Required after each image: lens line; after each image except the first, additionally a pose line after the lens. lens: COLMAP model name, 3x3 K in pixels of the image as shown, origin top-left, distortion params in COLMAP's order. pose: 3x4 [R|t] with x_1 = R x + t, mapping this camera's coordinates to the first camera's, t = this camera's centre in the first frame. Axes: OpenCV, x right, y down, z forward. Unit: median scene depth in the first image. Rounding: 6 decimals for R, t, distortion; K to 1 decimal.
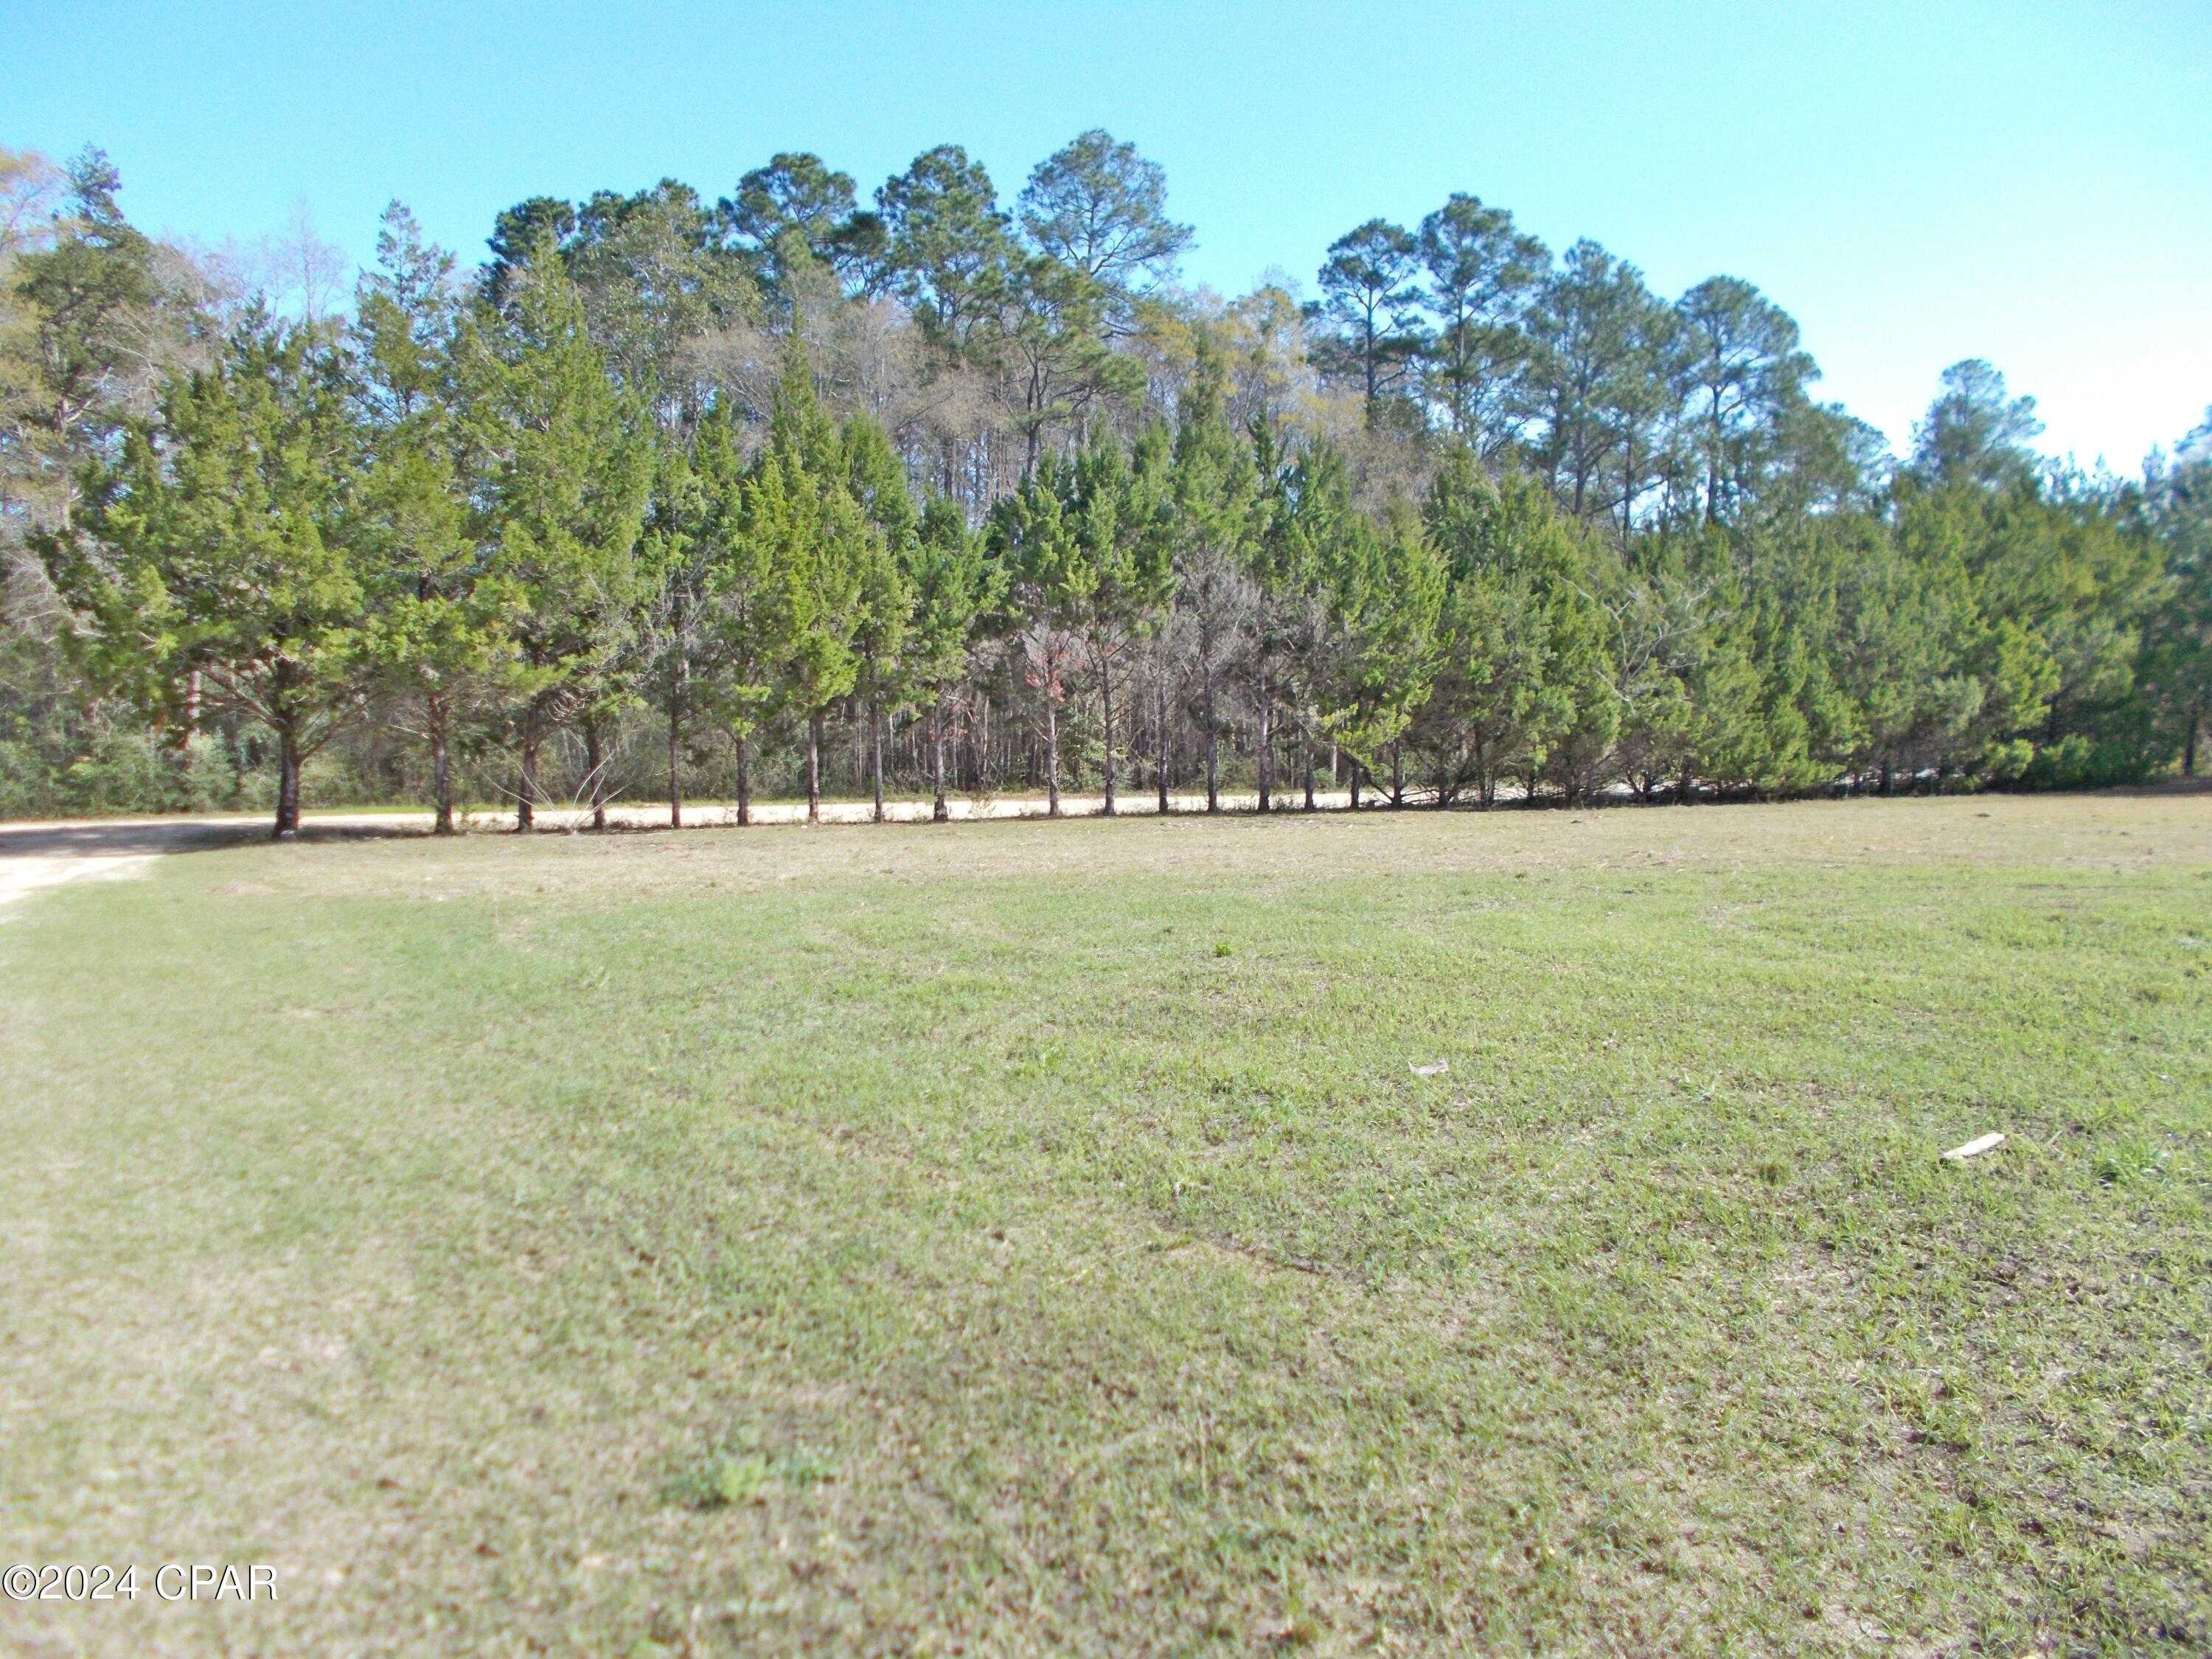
lens RADIAL K [[1720.2, 0, 1097.1], [0, 1720.2, 840.7], [0, 0, 1]] dist [0.006113, -0.008840]
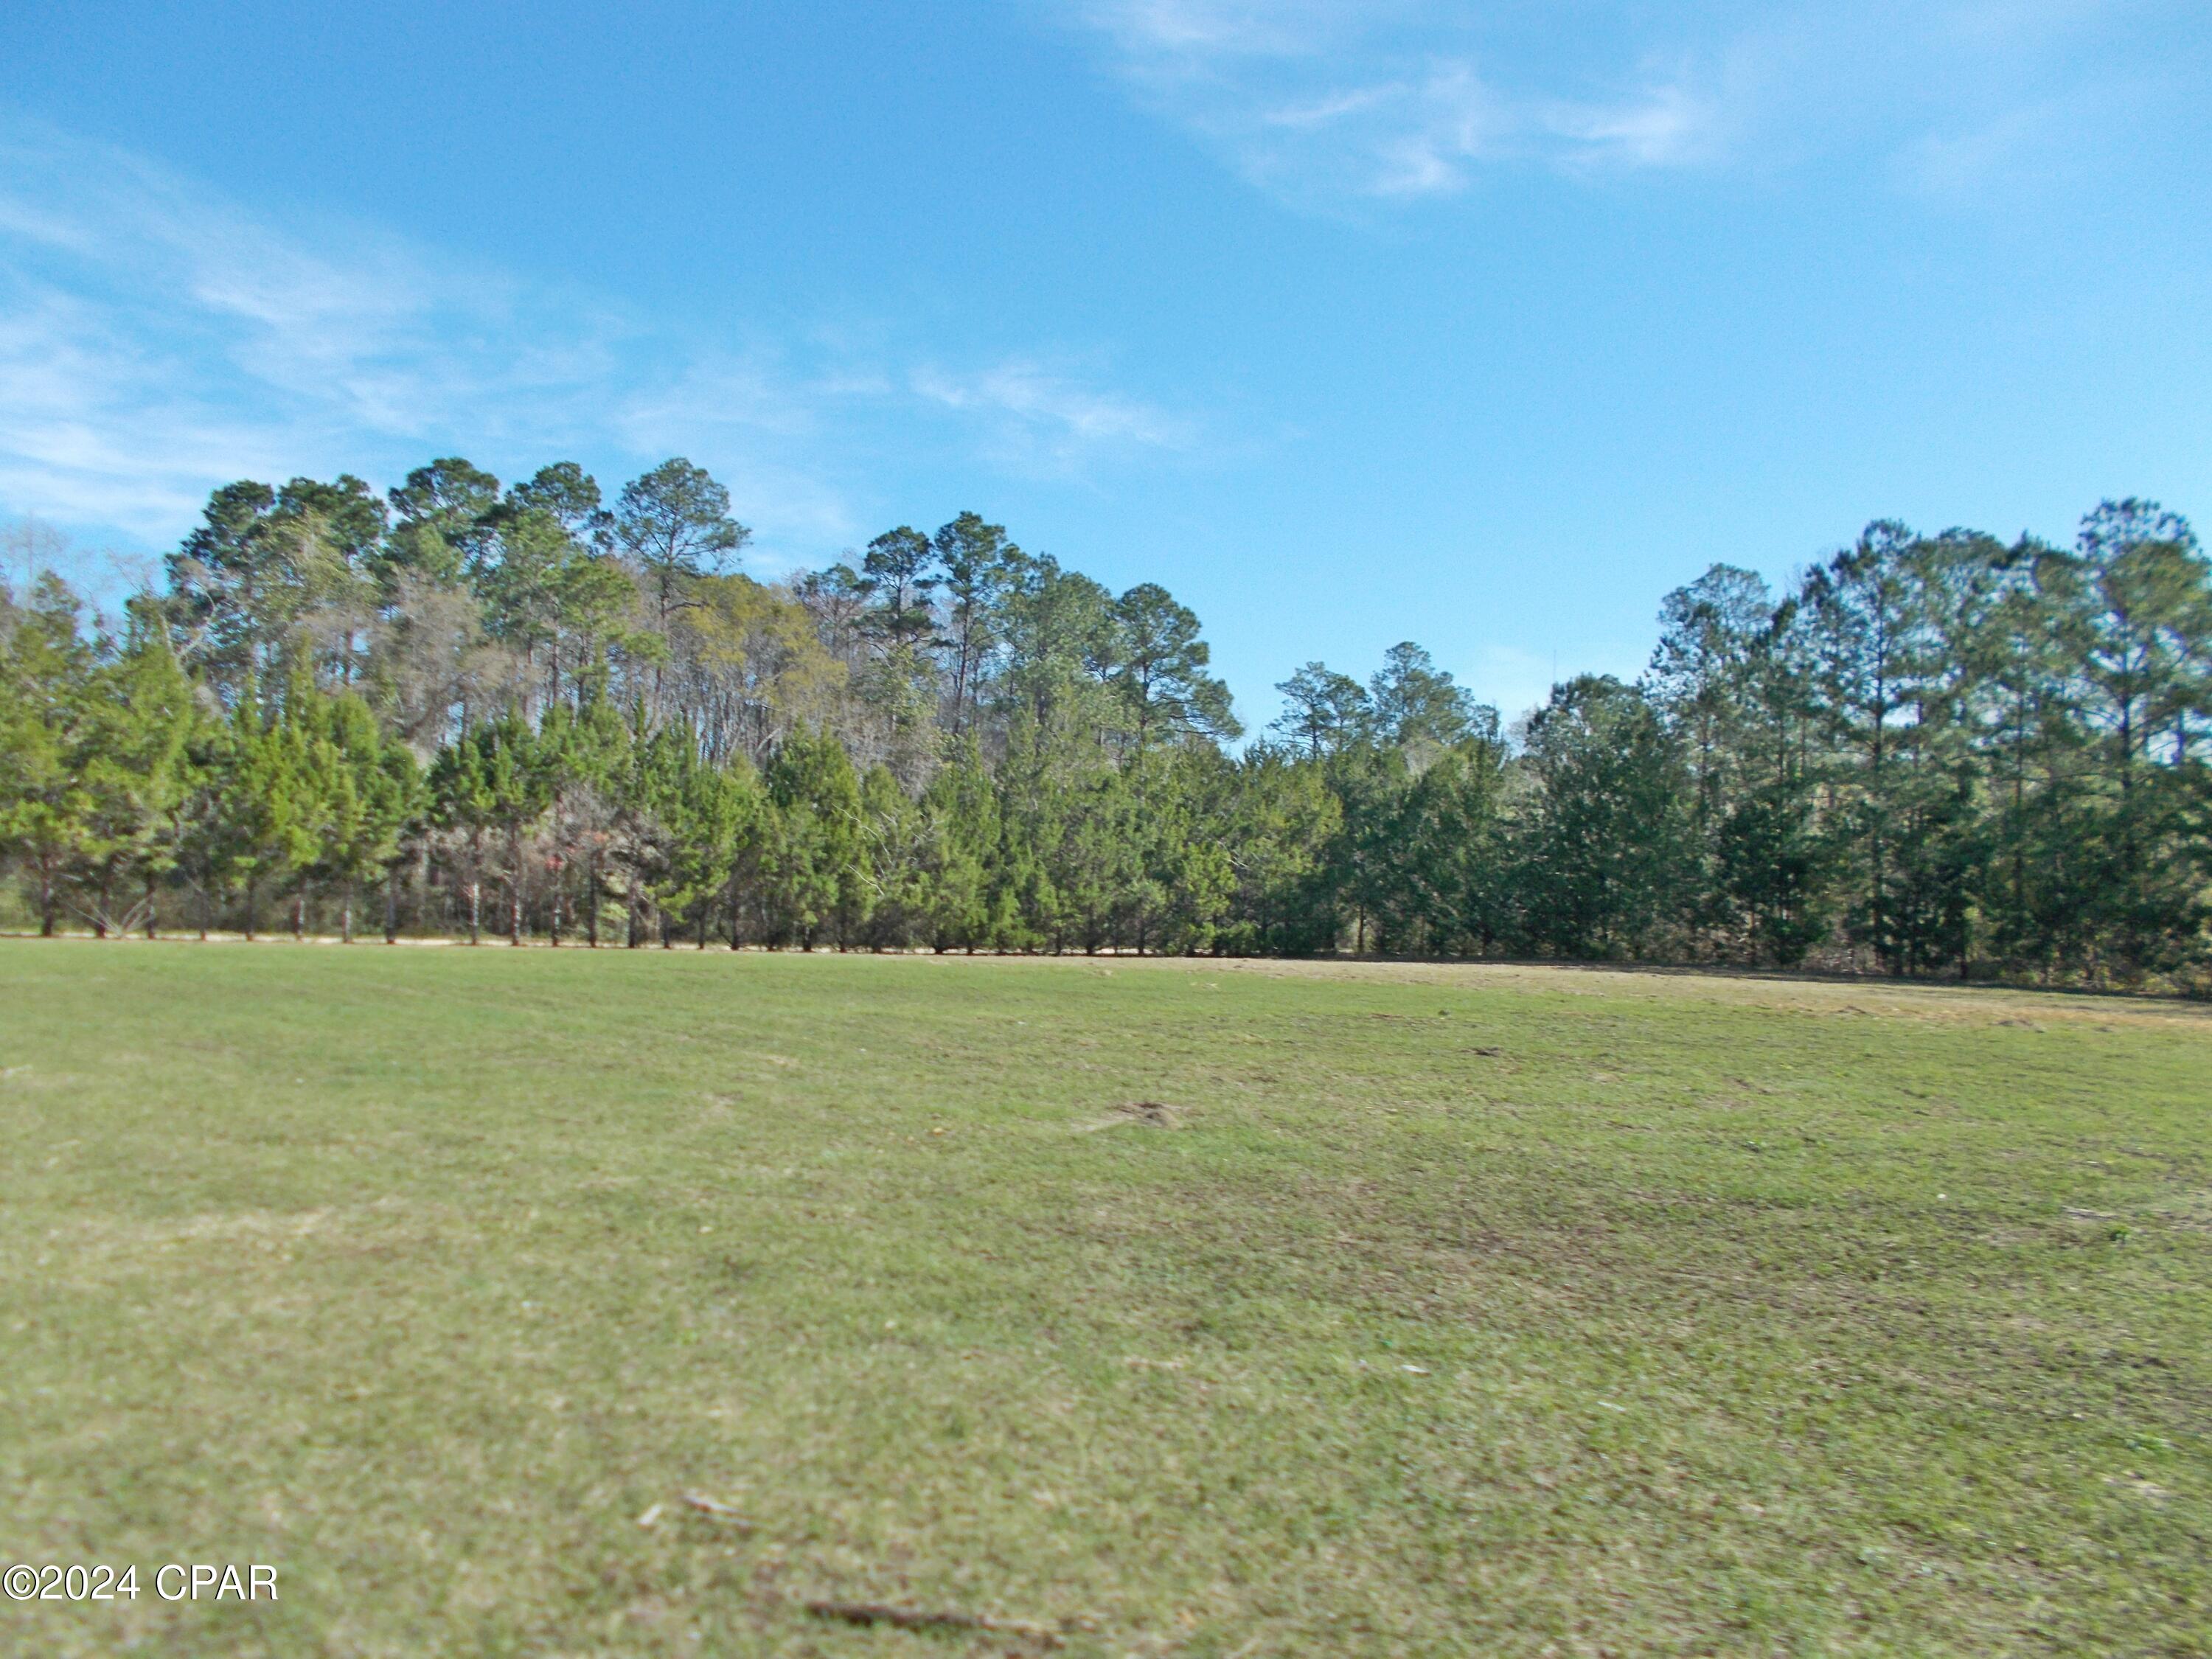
lens RADIAL K [[1720.2, 0, 1121.7], [0, 1720.2, 825.9], [0, 0, 1]] dist [0.006113, -0.008840]
pose [[0.993882, 0.038960, 0.103349, 0.328080], [-0.027012, 0.993046, -0.114586, 0.034659], [-0.107095, 0.111093, 0.988023, -0.526966]]
